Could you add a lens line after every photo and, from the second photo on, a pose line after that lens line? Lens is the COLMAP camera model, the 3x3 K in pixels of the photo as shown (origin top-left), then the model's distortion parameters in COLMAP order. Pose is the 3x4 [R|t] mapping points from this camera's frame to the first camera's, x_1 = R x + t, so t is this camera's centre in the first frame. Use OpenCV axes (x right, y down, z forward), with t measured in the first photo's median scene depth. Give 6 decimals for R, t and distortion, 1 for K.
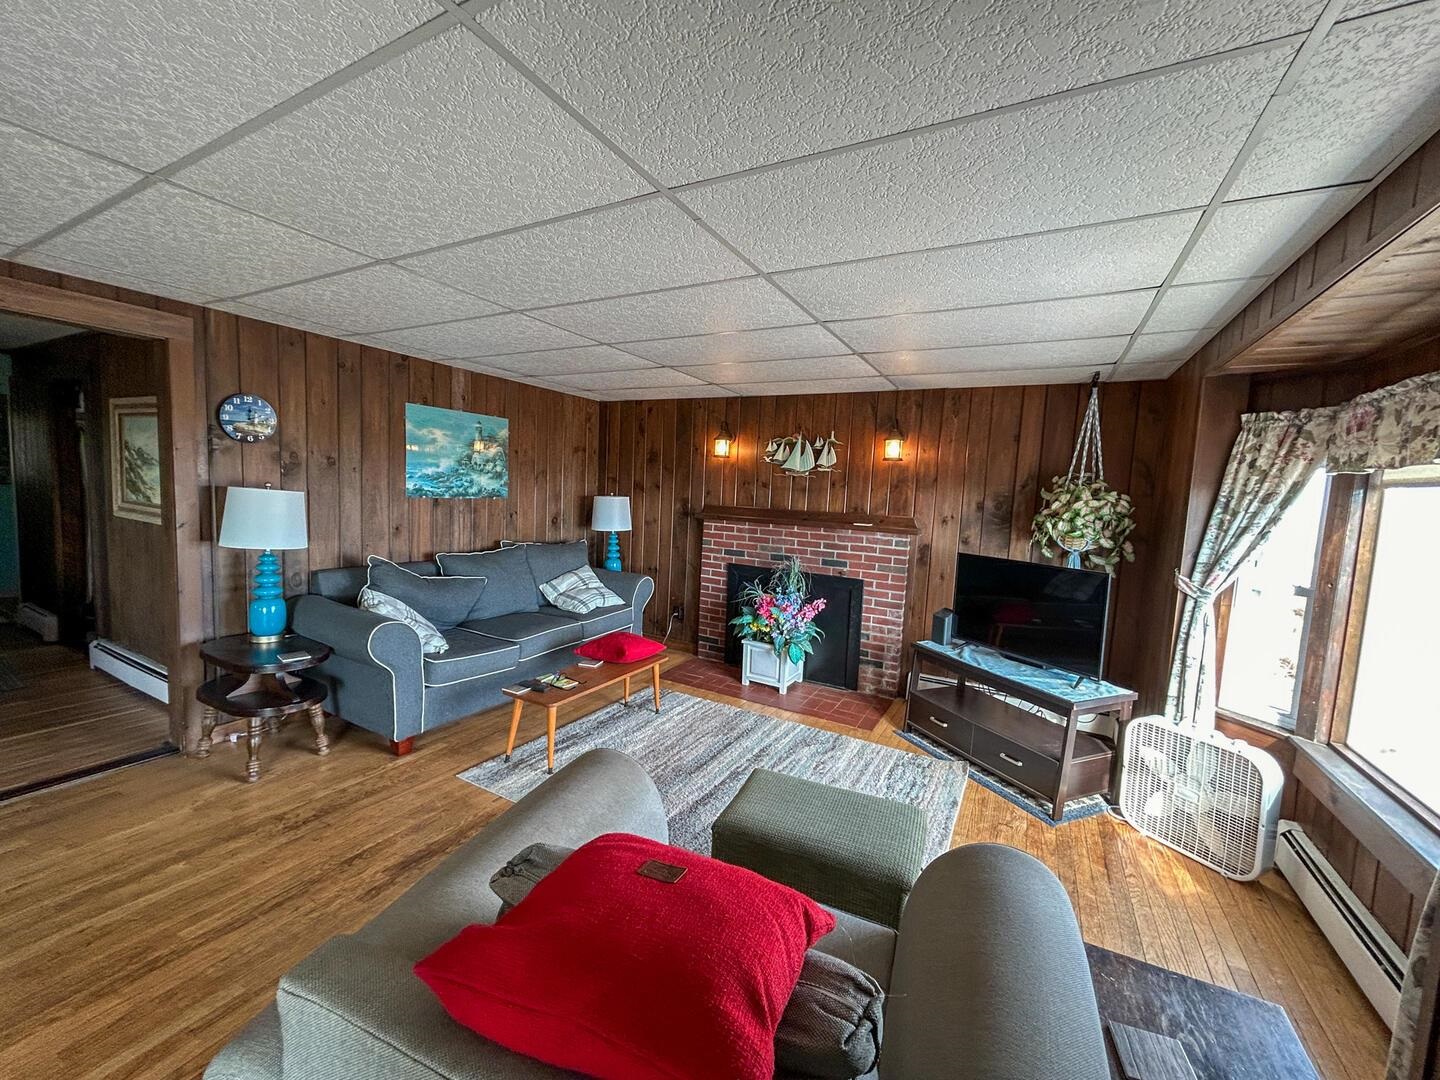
lens RADIAL K [[580.5, 0, 717.1], [0, 580.5, 540.4], [0, 0, 1]] dist [-0.000785, -0.000307]
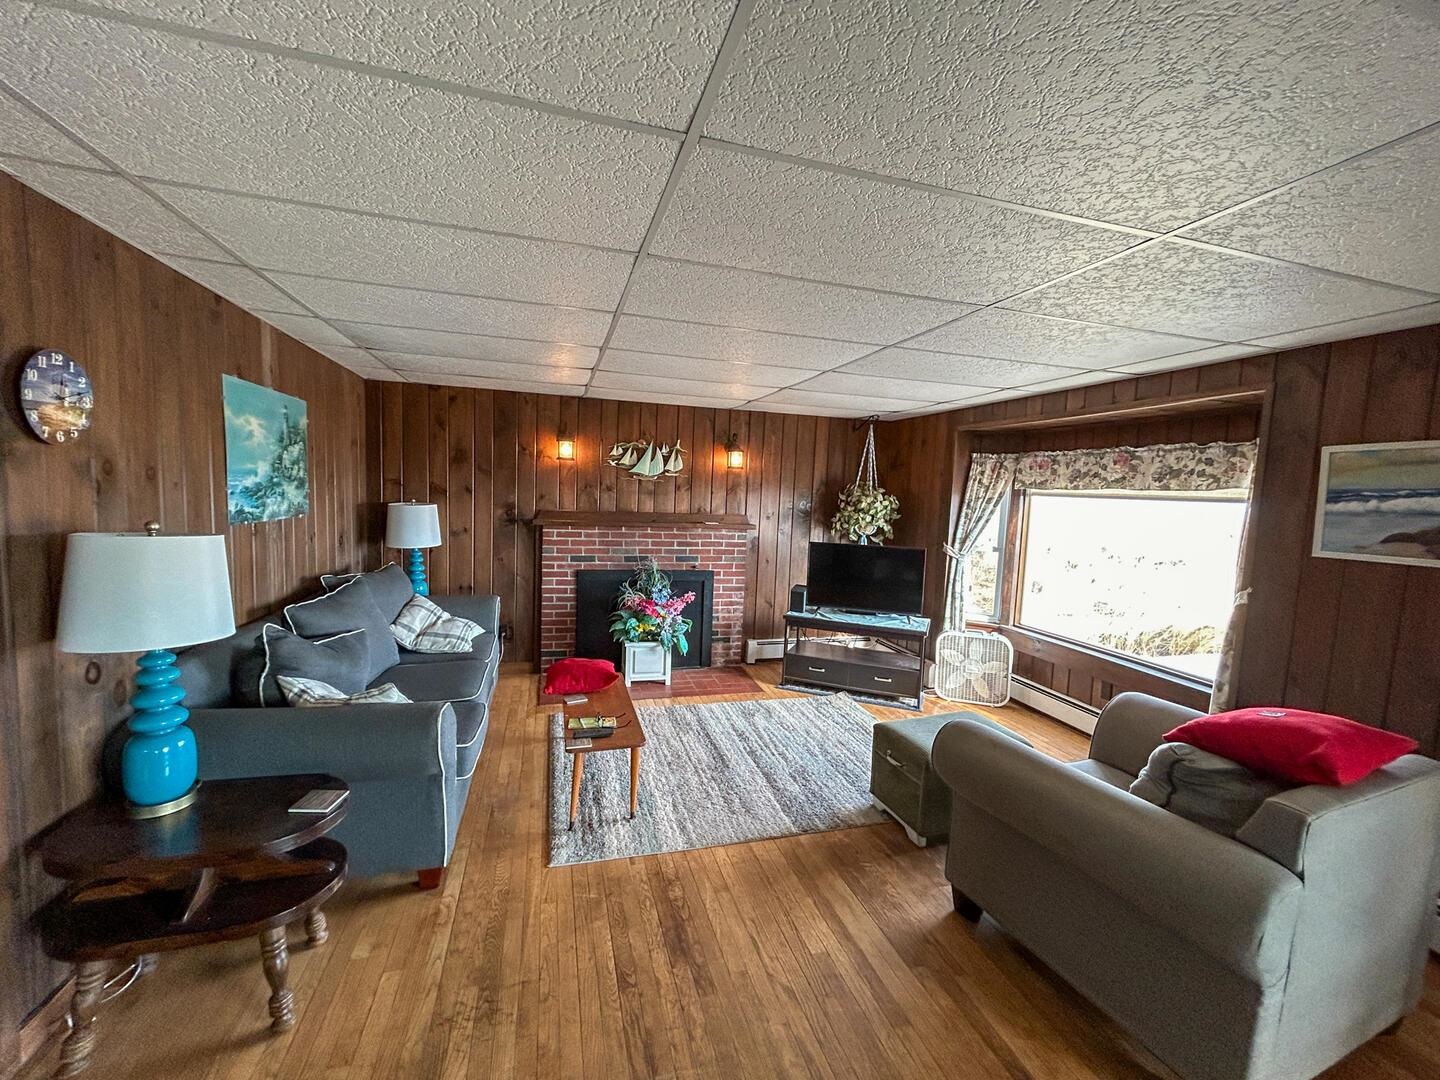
lens RADIAL K [[580.5, 0, 718.6], [0, 580.5, 541.1], [0, 0, 1]] dist [-0.000785, -0.000307]
pose [[0.707457, -0.082293, 0.701949, -0.555246], [0.057384, 0.996607, 0.059002, -0.059340], [-0.704423, -0.001461, 0.709779, 0.169819]]
